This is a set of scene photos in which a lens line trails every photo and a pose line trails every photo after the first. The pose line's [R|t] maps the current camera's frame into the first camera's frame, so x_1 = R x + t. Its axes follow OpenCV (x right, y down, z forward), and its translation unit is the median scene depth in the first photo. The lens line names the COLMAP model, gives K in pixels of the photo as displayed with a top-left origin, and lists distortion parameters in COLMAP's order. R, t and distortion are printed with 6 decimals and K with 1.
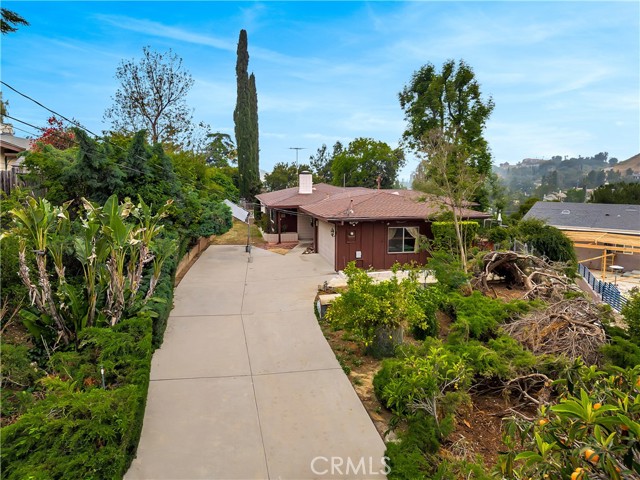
lens RADIAL K [[447.3, 0, 320.0], [0, 447.3, 240.0], [0, 0, 1]] dist [0.005901, 0.001343]
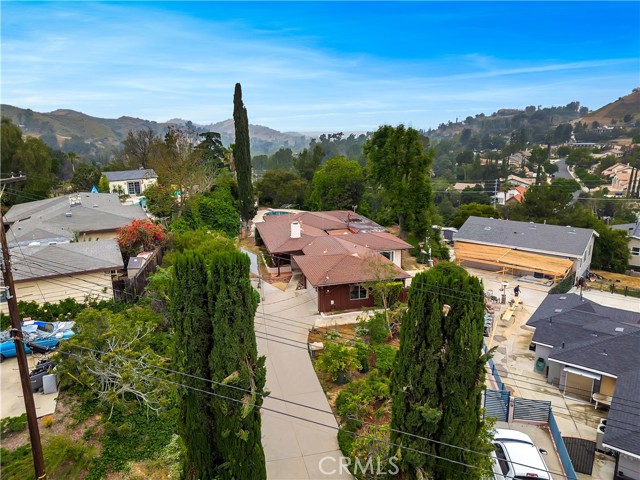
lens RADIAL K [[467.4, 0, 339.4], [0, 467.4, 240.6], [0, 0, 1]] dist [0.050647, -0.000502]
pose [[0.996370, -0.026175, 0.081002, -0.014622], [0.014048, 0.989066, 0.146802, -0.295094], [-0.083959, -0.145131, 0.985844, -0.448385]]
